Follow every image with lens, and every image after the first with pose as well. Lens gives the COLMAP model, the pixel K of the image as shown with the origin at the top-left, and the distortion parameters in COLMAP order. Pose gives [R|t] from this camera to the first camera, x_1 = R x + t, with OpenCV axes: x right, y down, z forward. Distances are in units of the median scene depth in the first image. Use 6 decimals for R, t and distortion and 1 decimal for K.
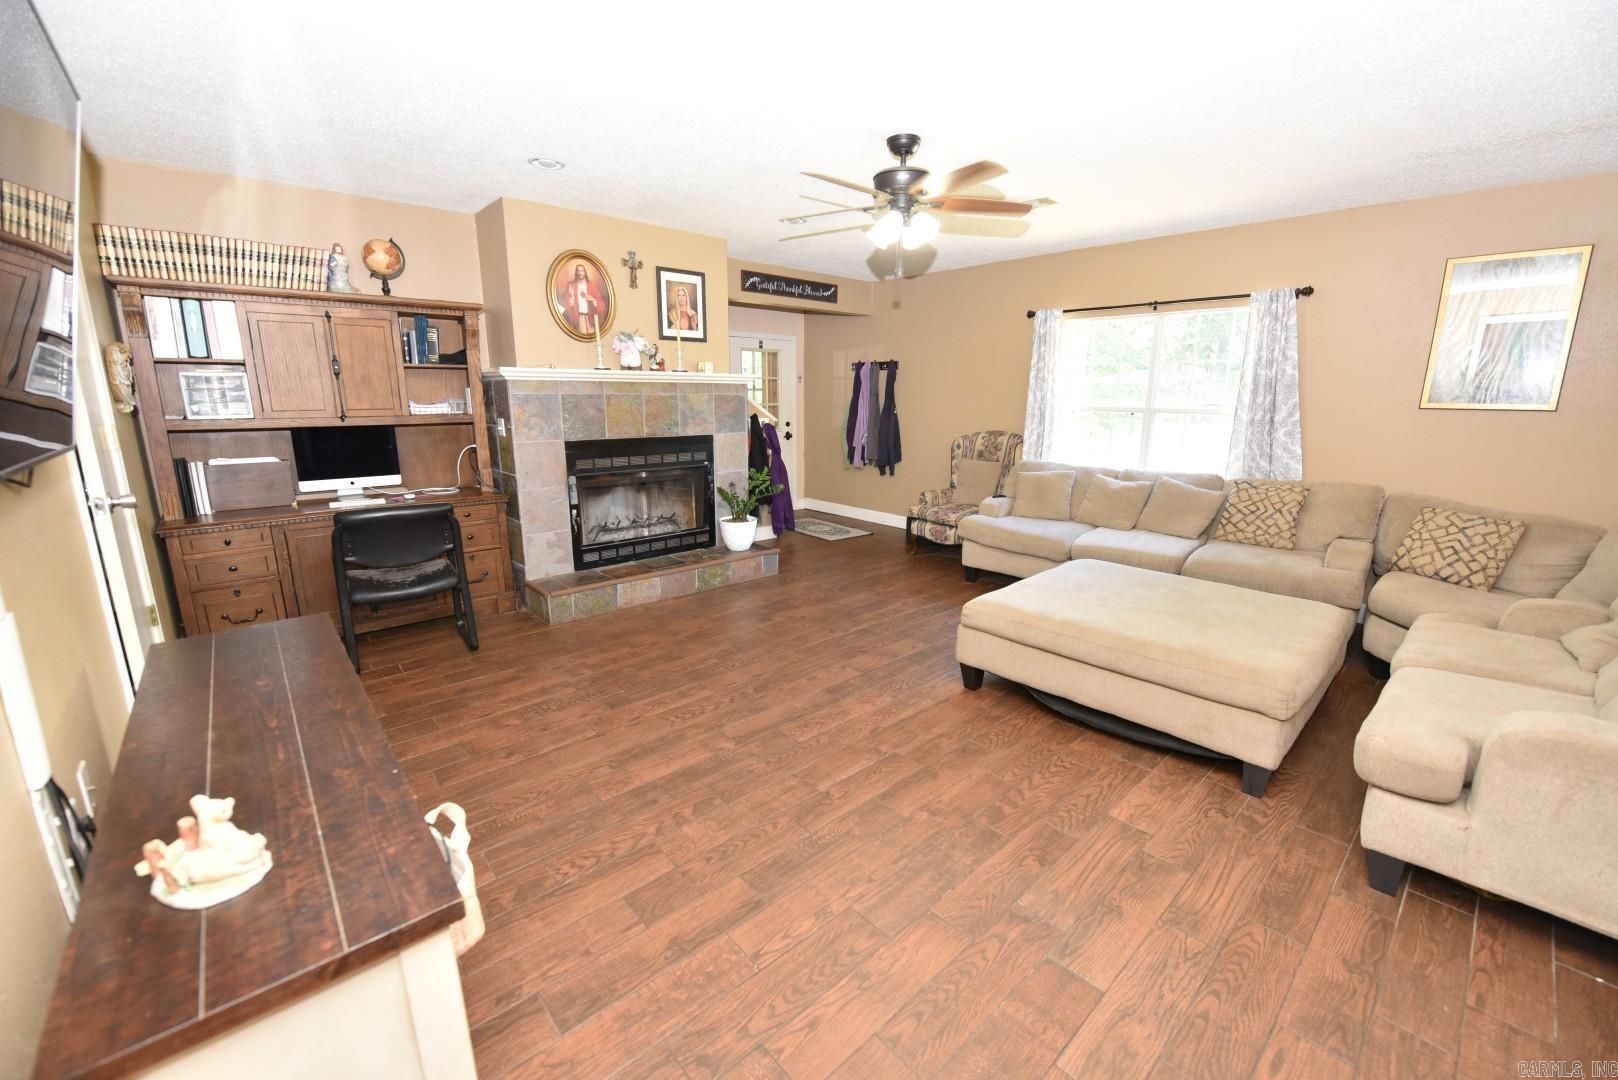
lens RADIAL K [[645.9, 0, 822.2], [0, 645.9, 541.1], [0, 0, 1]] dist [-0.015924, -0.001579]
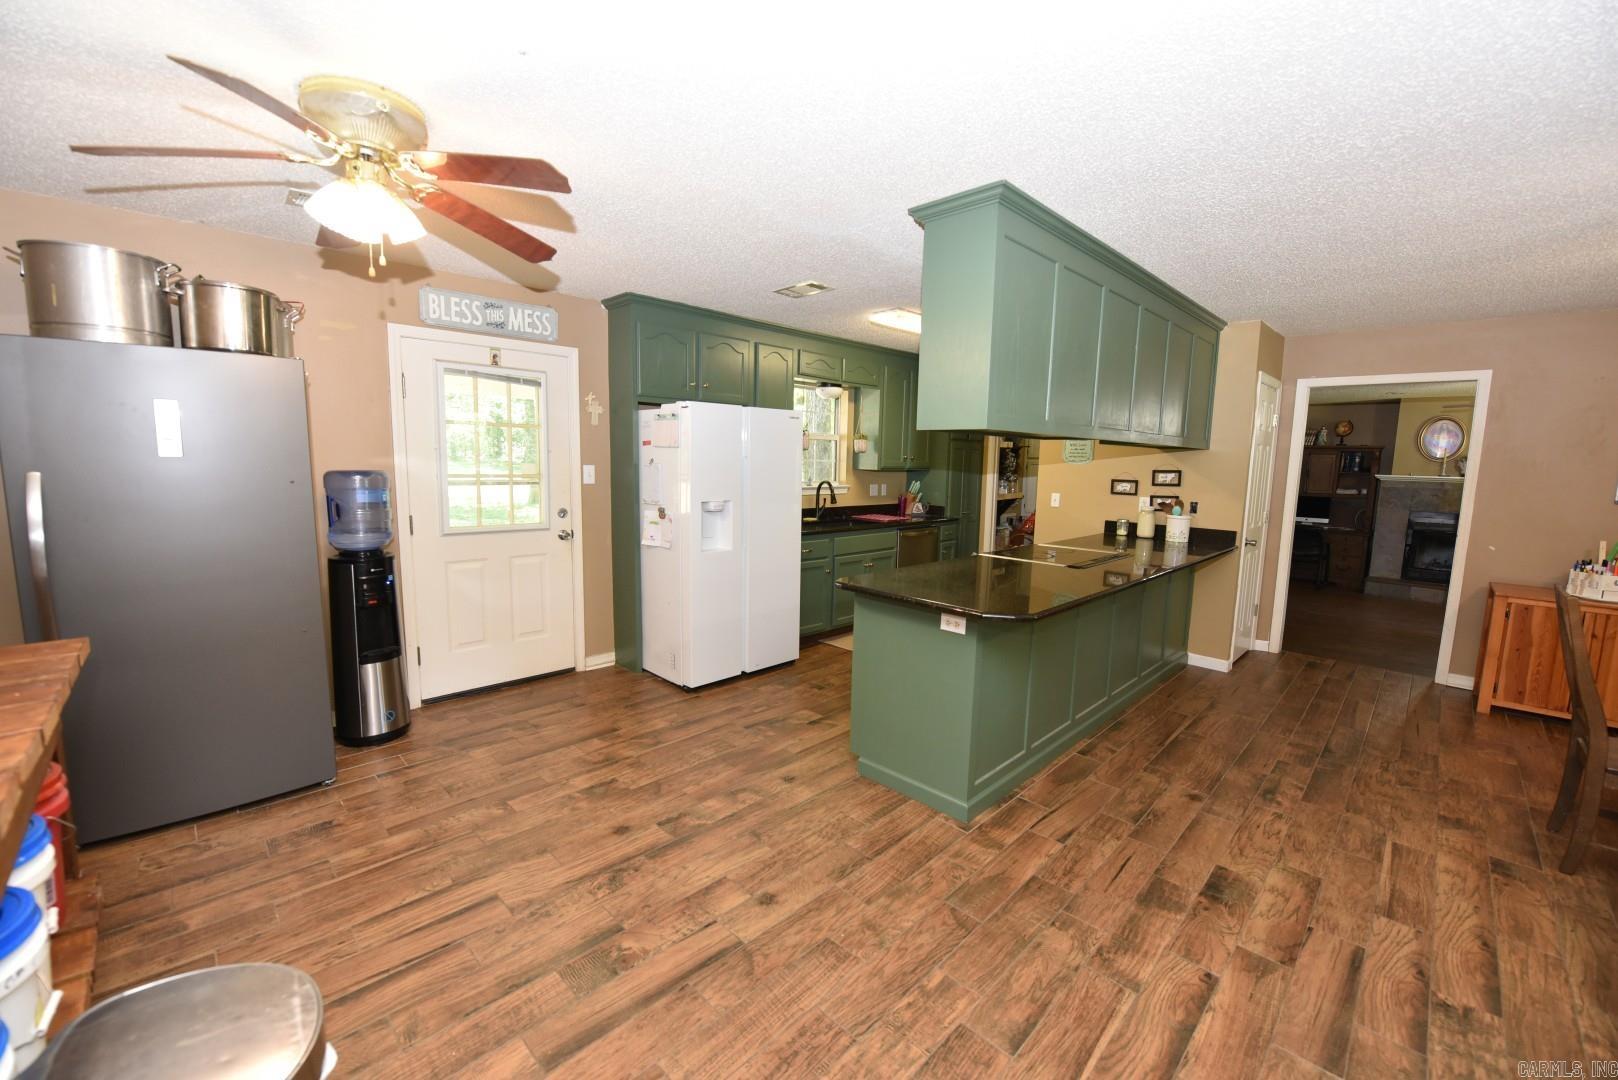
lens RADIAL K [[645.9, 0, 814.7], [0, 645.9, 538.8], [0, 0, 1]] dist [-0.015924, -0.001579]
pose [[0.047712, 0.121594, -0.991432, 1.364278], [-0.239953, 0.964893, 0.106792, 0.145846], [0.969611, 0.232801, 0.075213, -0.840473]]
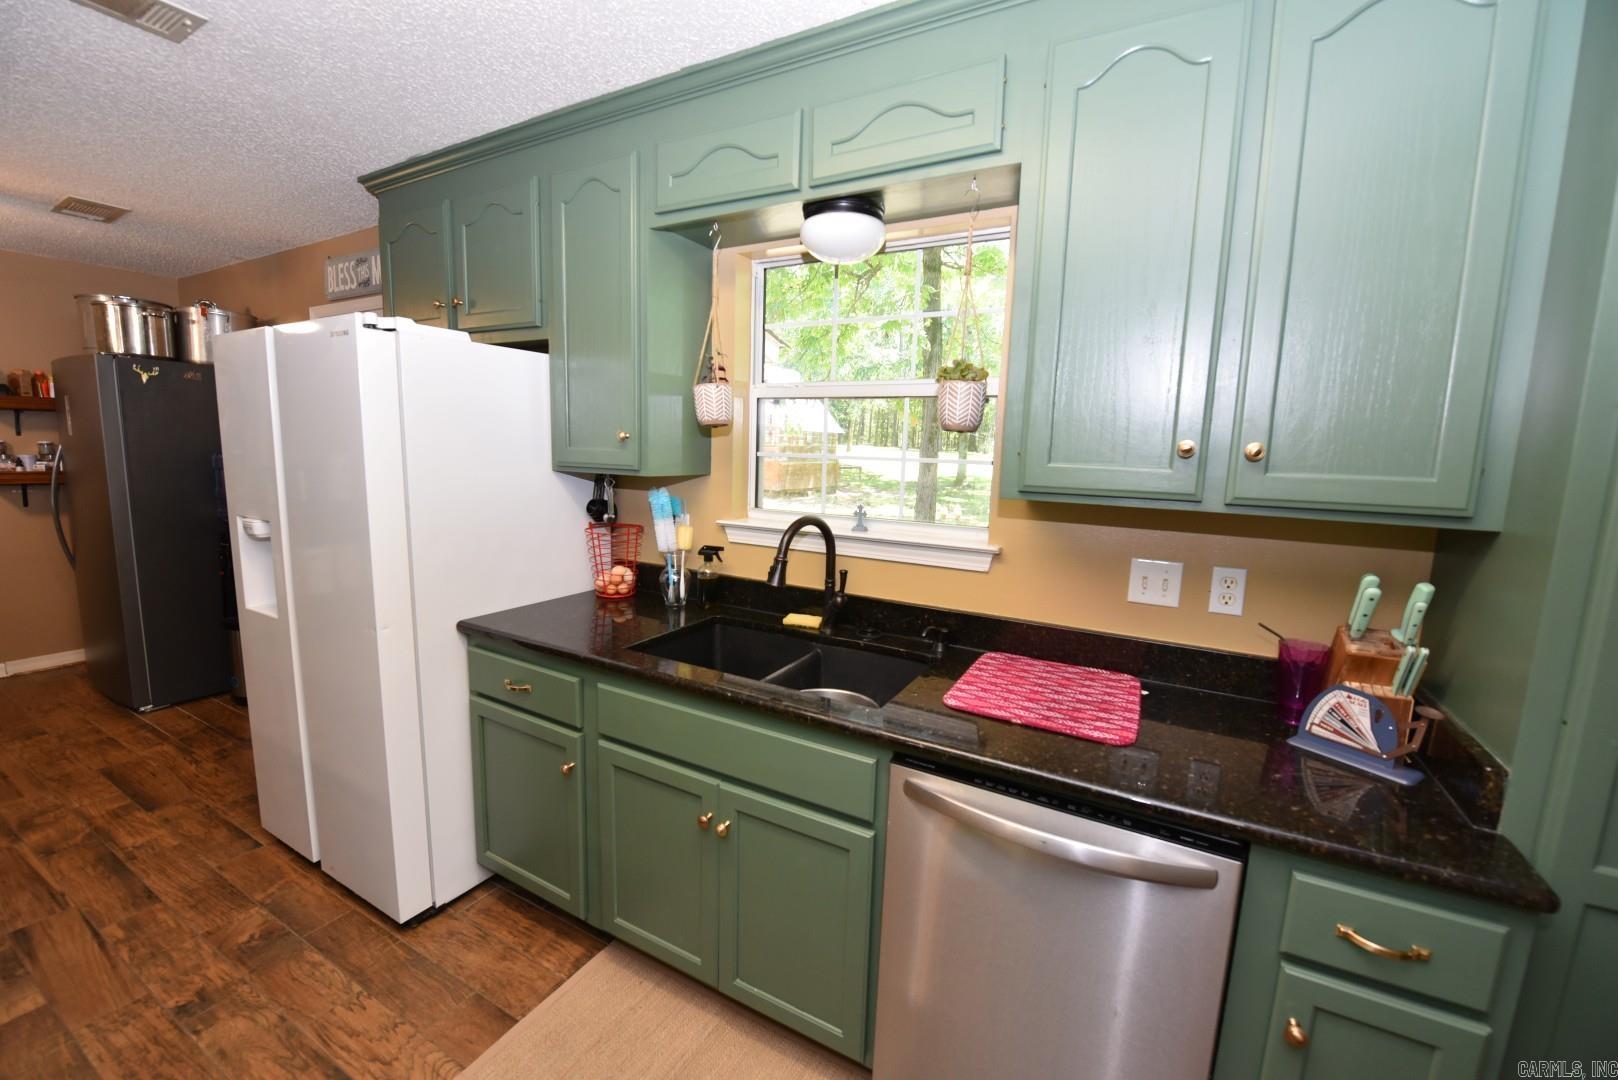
lens RADIAL K [[645.9, 0, 809.4], [0, 645.9, 535.8], [0, 0, 1]] dist [-0.015924, -0.001579]
pose [[-0.946862, 0.011143, -0.321448, 0.280478], [-0.103104, 0.936146, 0.336155, 0.042226], [0.304668, 0.351434, -0.885252, -0.395961]]
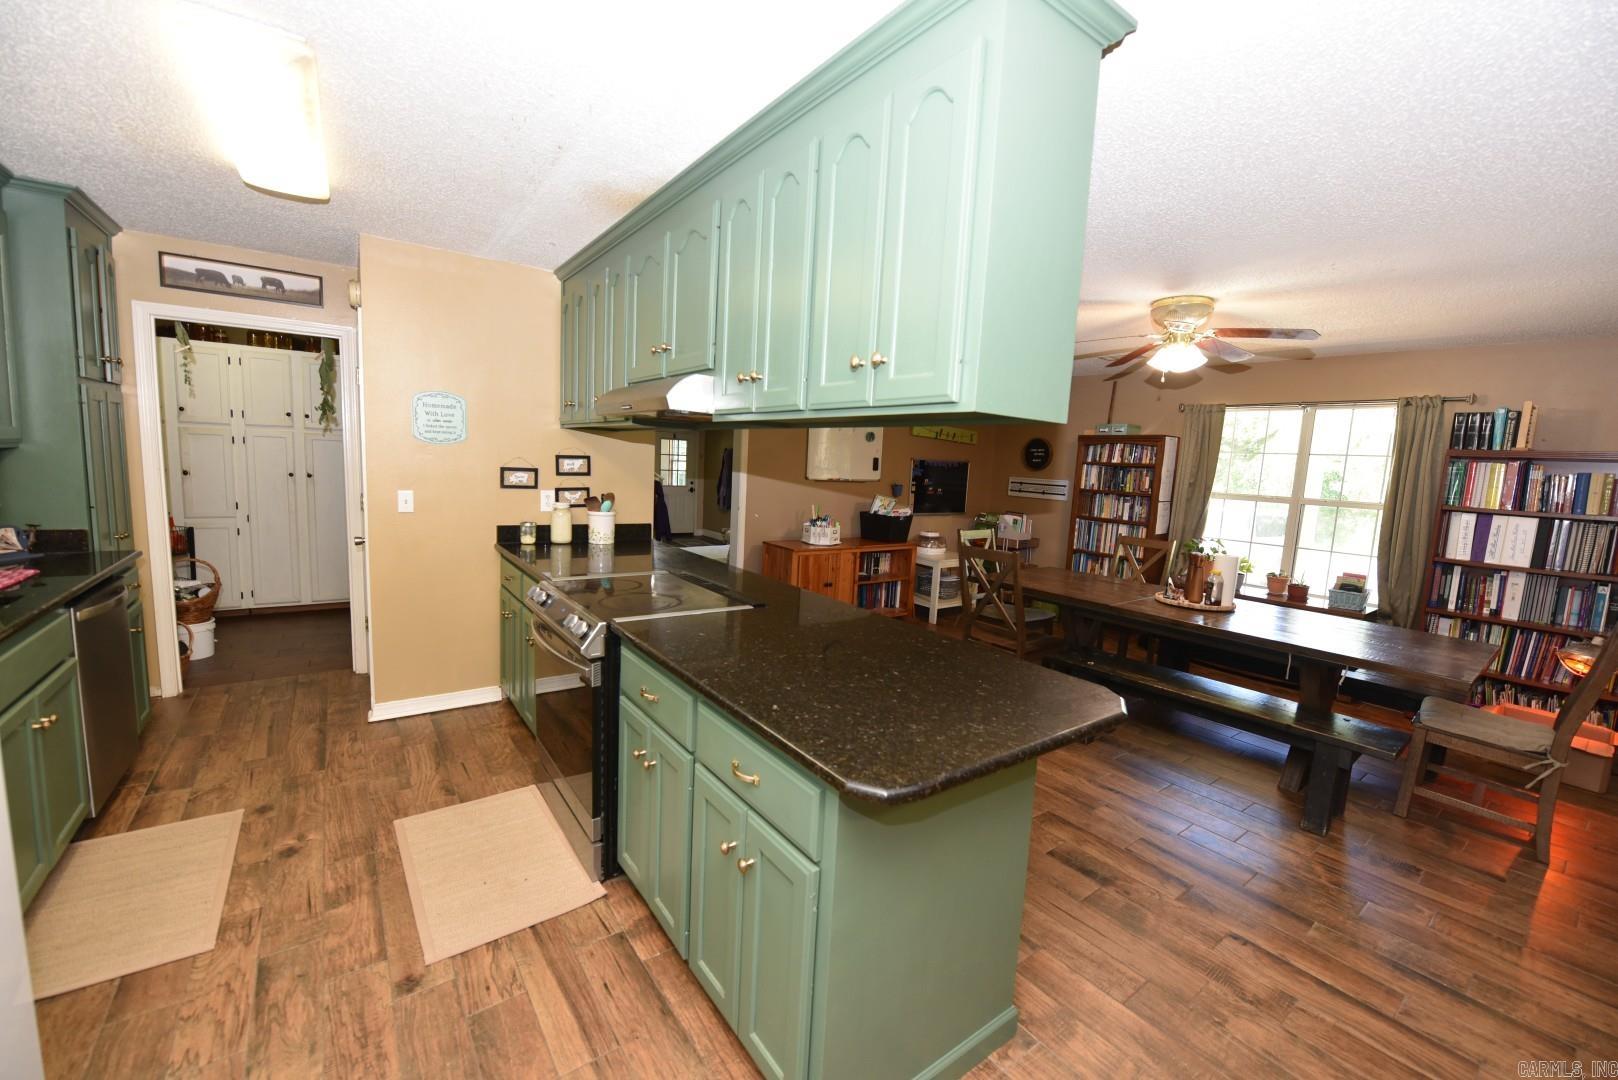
lens RADIAL K [[645.9, 0, 812.7], [0, 645.9, 542.5], [0, 0, 1]] dist [-0.015924, -0.001579]
pose [[0.992778, 0.061061, -0.103260, 0.744835], [-0.070972, 0.992925, -0.095202, 0.180478], [0.096716, 0.101843, 0.990088, -1.010552]]
